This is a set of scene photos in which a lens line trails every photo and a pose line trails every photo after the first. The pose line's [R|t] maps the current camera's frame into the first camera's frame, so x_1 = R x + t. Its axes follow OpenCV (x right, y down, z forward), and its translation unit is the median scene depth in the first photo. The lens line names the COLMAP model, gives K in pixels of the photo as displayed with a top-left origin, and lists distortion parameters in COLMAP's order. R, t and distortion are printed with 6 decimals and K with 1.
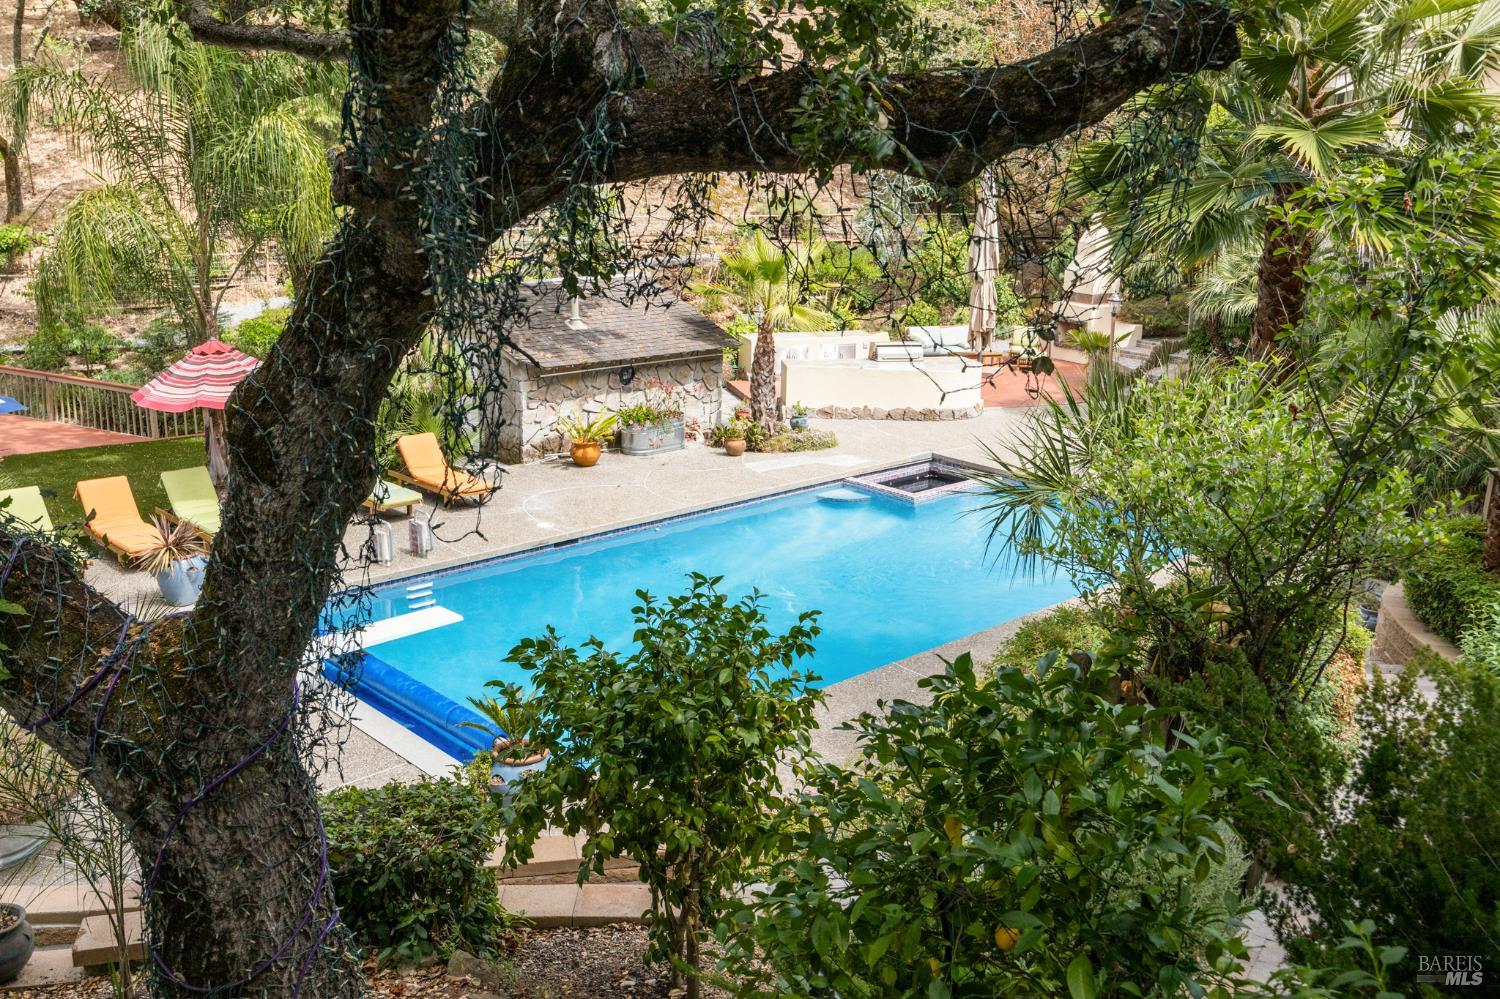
lens RADIAL K [[1441.3, 0, 760.7], [0, 1441.3, 502.5], [0, 0, 1]] dist [0.005992, 0.000000]
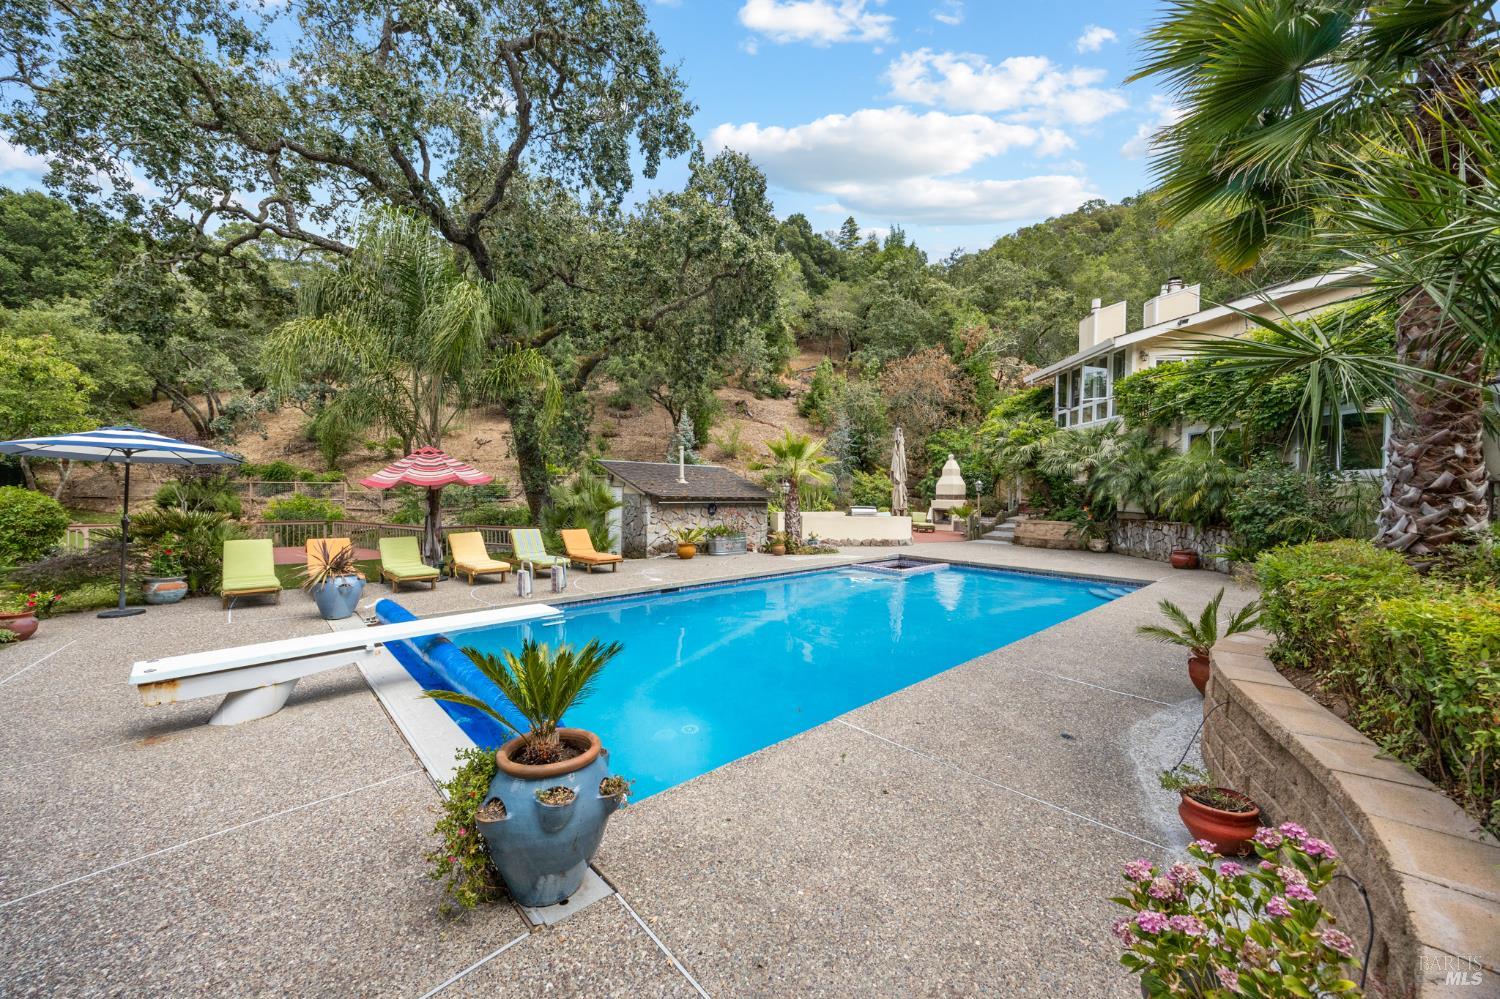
lens RADIAL K [[575.2, 0, 757.4], [0, 575.2, 496.8], [0, 0, 1]] dist [-0.005376, 0.001071]
pose [[0.999944, -0.010480, -0.001480, -0.041041], [0.009790, 0.968987, -0.246918, 0.064555], [0.004022, 0.246889, 0.969035, 0.368775]]
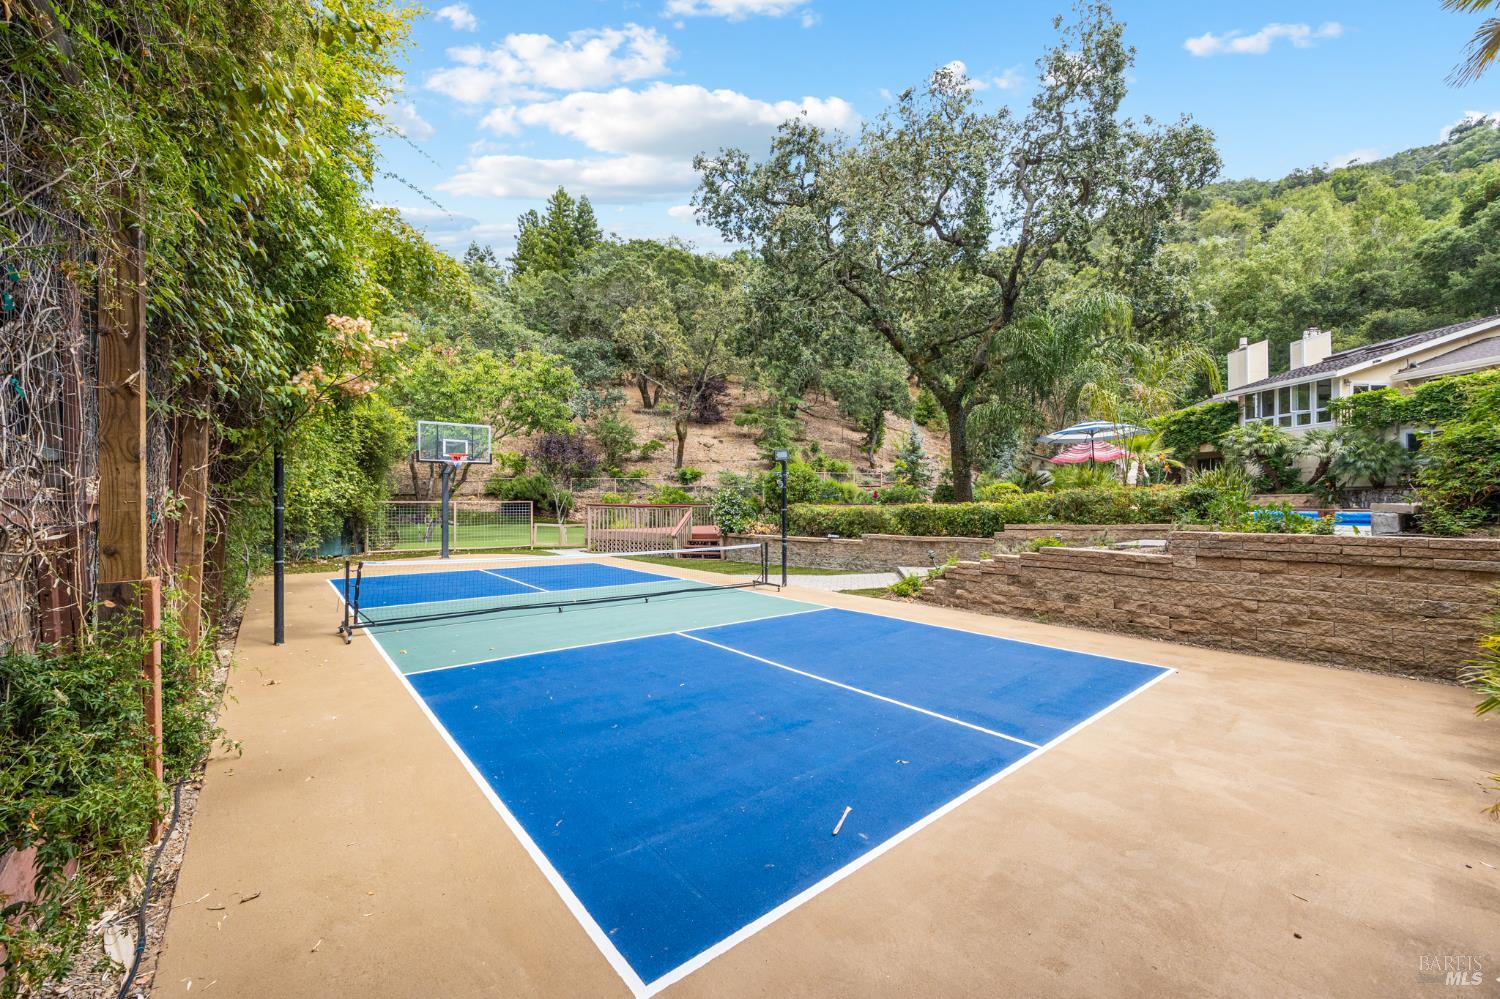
lens RADIAL K [[575.2, 0, 747.0], [0, 575.2, 499.4], [0, 0, 1]] dist [-0.005376, 0.001071]
pose [[0.993886, -0.025533, 0.107414, -0.848461], [0.052794, 0.964362, -0.259264, 0.158052], [-0.096966, 0.263350, 0.959815, 0.142700]]
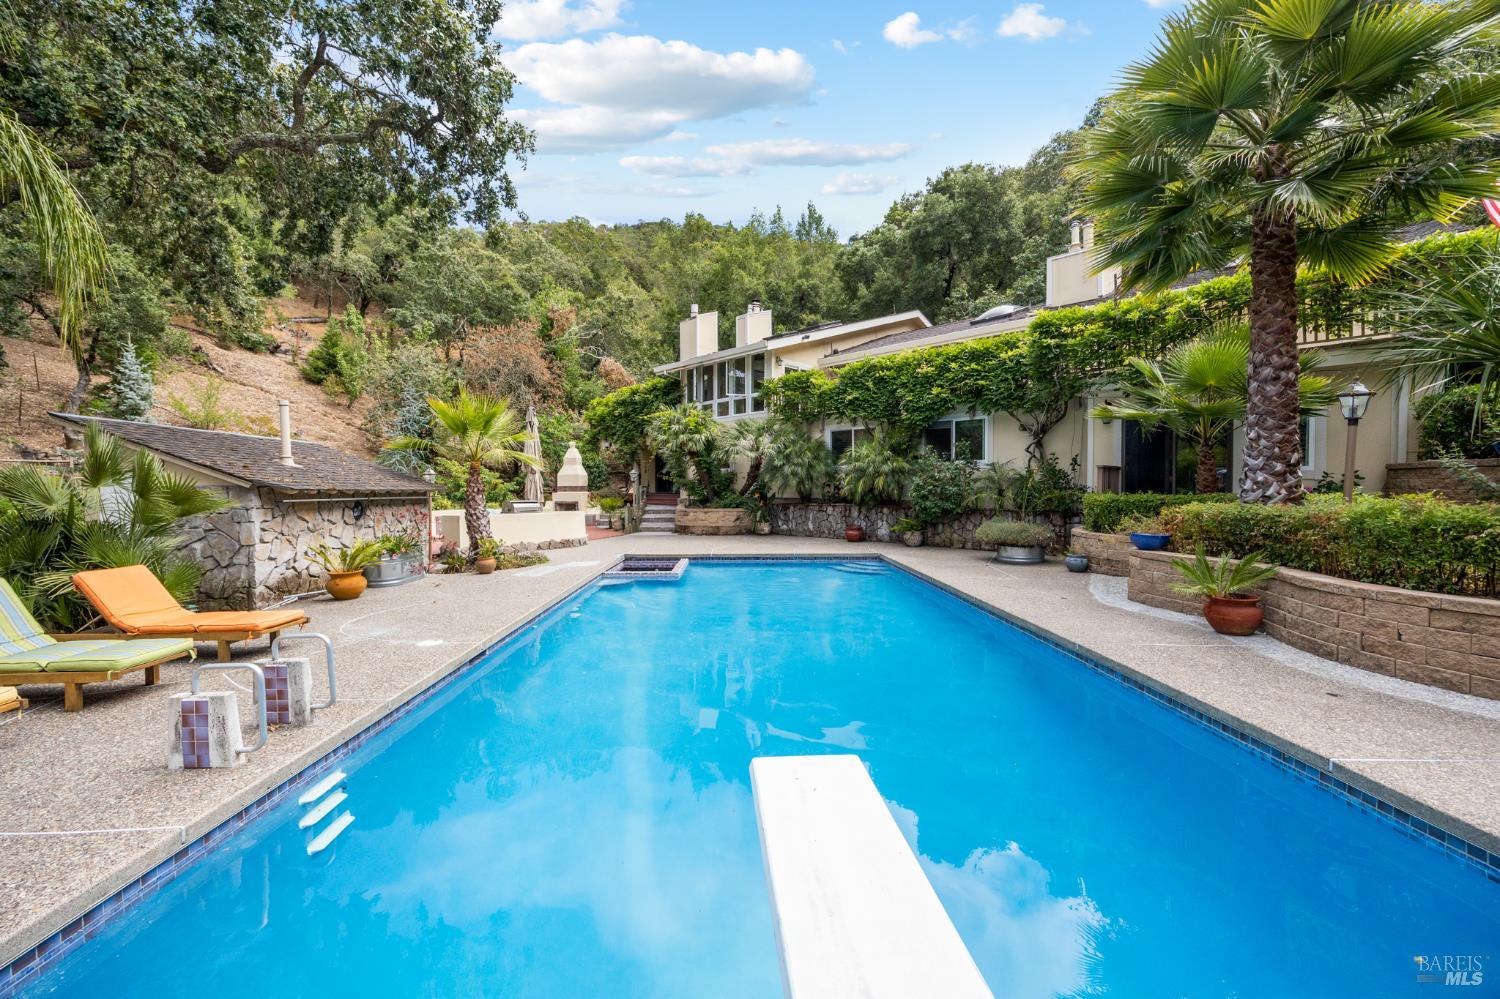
lens RADIAL K [[575.2, 0, 754.1], [0, 575.2, 505.4], [0, 0, 1]] dist [-0.005376, 0.001071]
pose [[0.669611, -0.047460, 0.741194, -0.213607], [0.209005, 0.969668, -0.126730, 0.016324], [-0.712698, 0.239773, 0.659220, 0.564804]]
